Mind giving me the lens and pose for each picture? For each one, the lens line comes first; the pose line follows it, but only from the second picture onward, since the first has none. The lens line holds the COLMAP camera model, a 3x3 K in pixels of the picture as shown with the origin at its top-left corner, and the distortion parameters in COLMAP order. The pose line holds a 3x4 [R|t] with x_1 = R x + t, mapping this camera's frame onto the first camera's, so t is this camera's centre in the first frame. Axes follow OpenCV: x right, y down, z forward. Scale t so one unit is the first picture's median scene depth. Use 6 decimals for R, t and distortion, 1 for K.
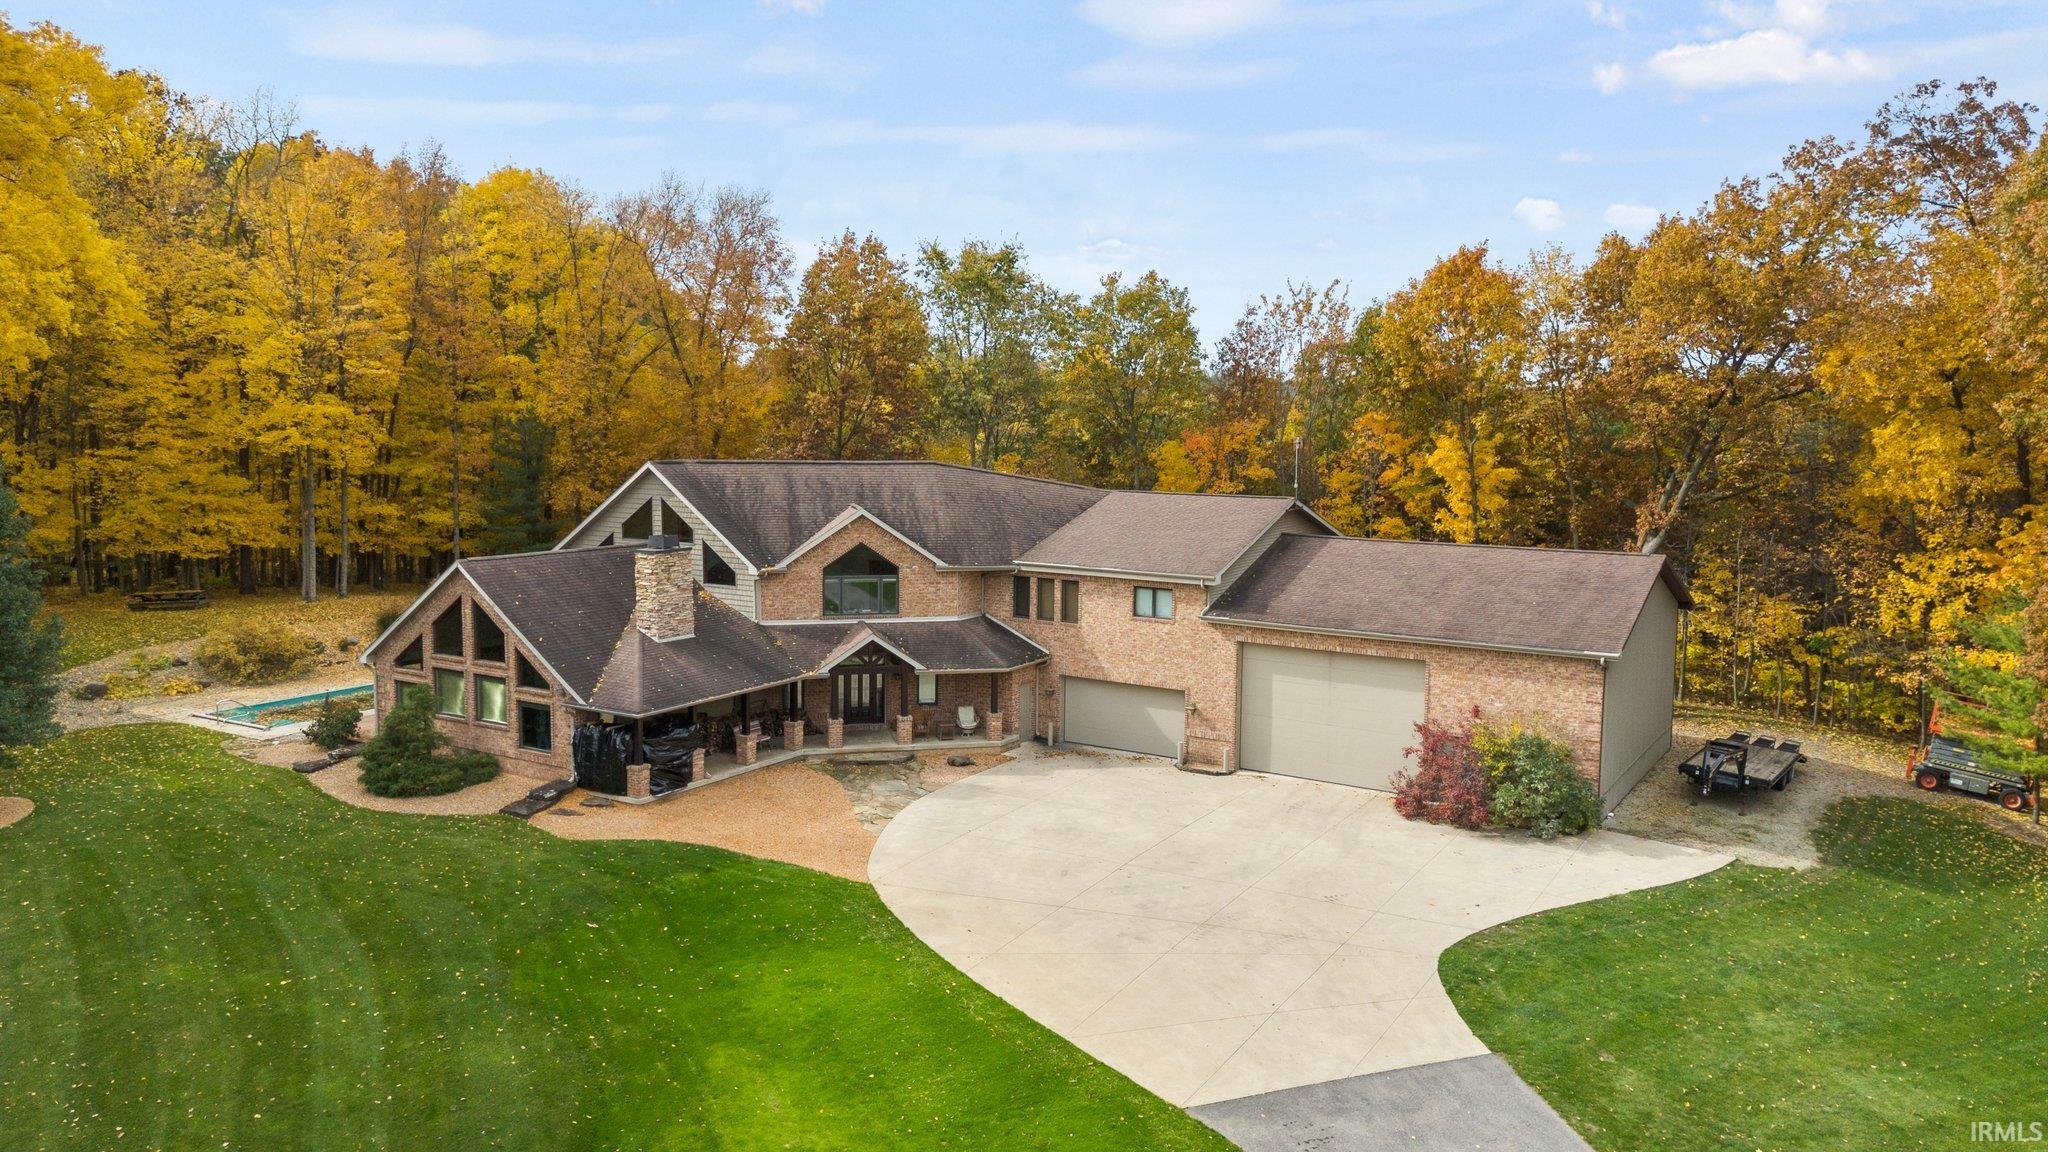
lens RADIAL K [[1506.6, 0, 1024.0], [0, 1506.6, 576.0], [0, 0, 1]] dist [0.100544, -0.176521]
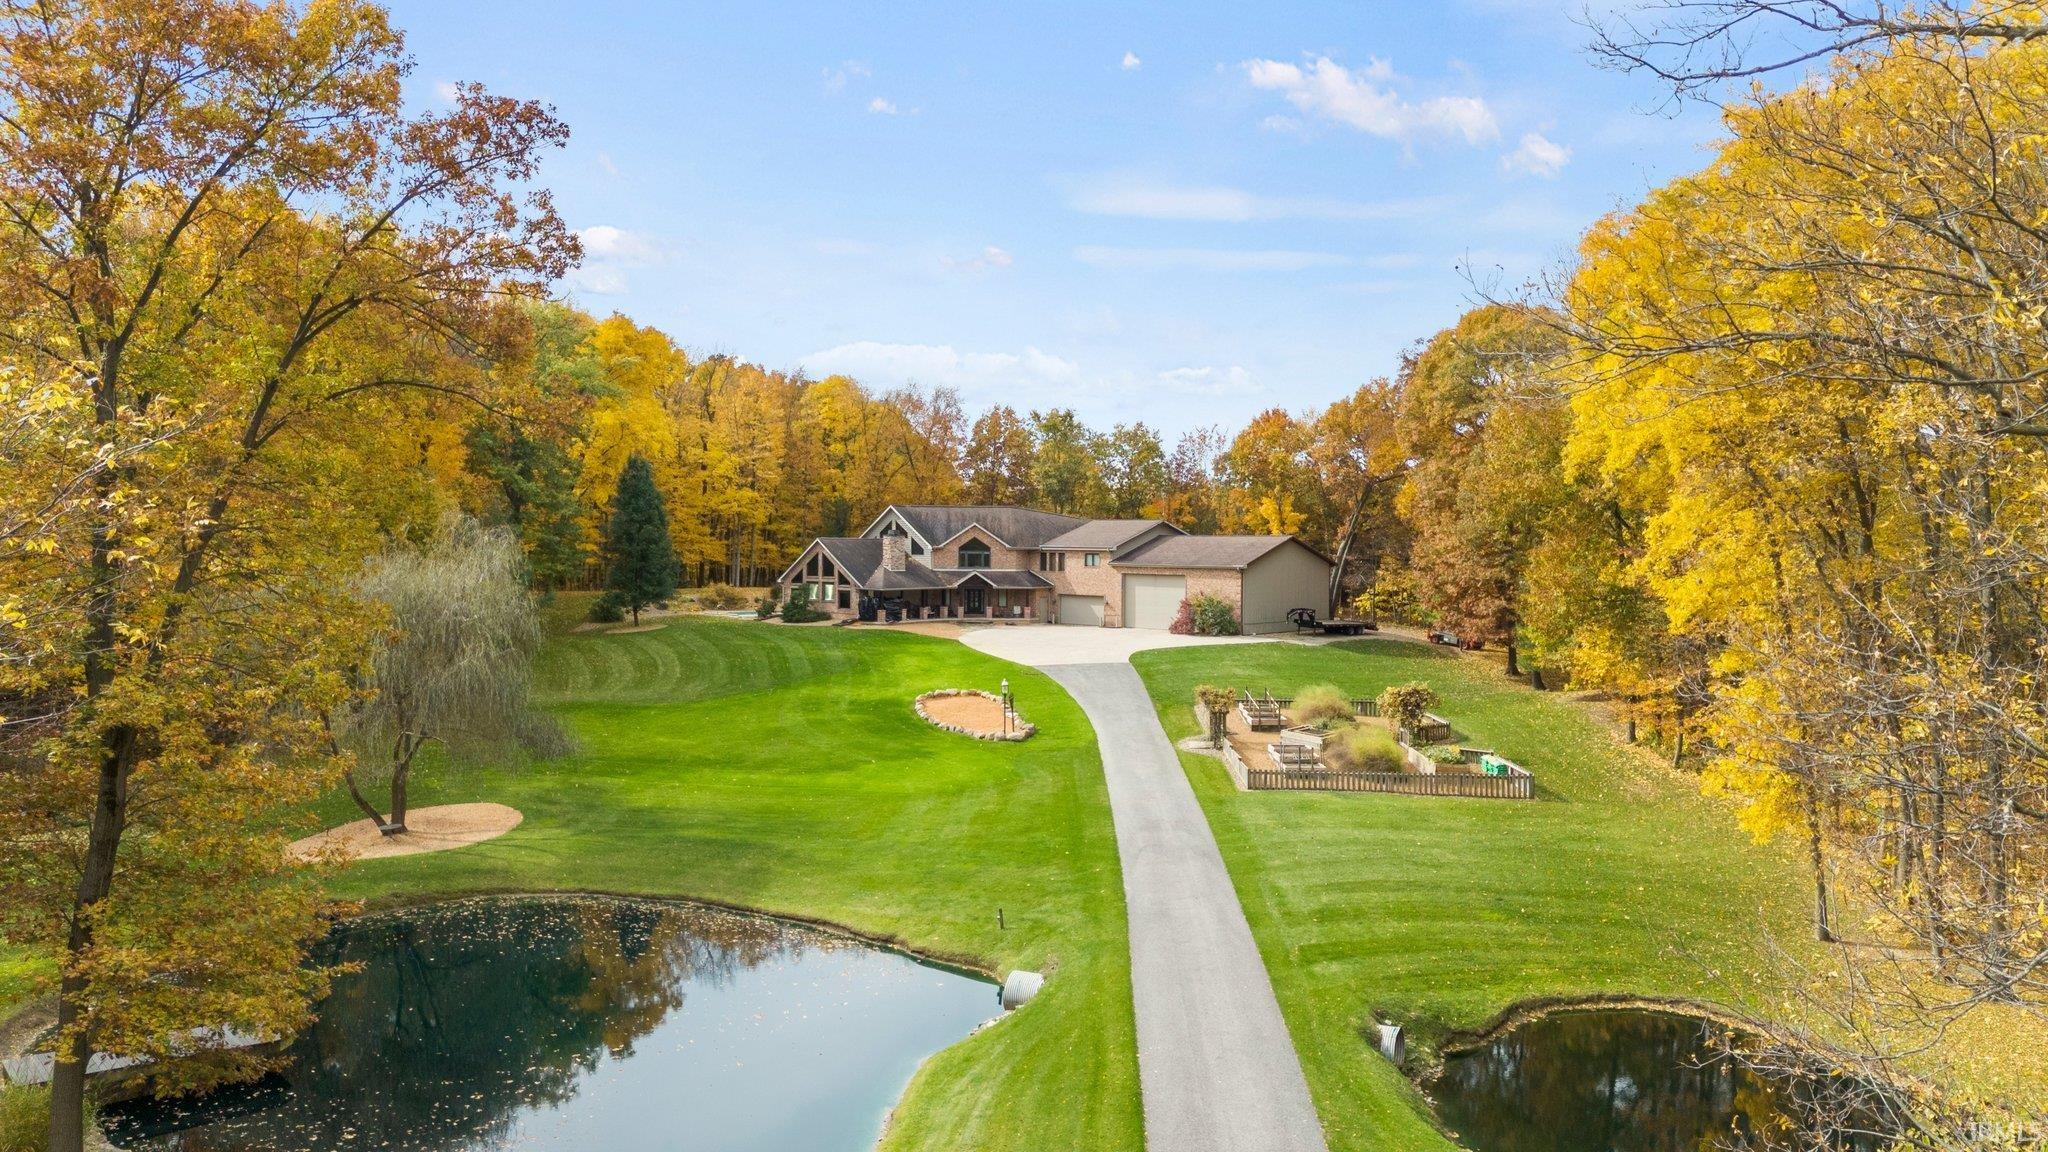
lens RADIAL K [[1506.6, 0, 1024.0], [0, 1506.6, 576.0], [0, 0, 1]] dist [0.100544, -0.176521]
pose [[0.984029, 0.000943, -0.178006, 0.394210], [-0.017354, 0.995731, -0.090659, 0.254813], [0.177161, 0.092300, 0.979844, -1.322899]]
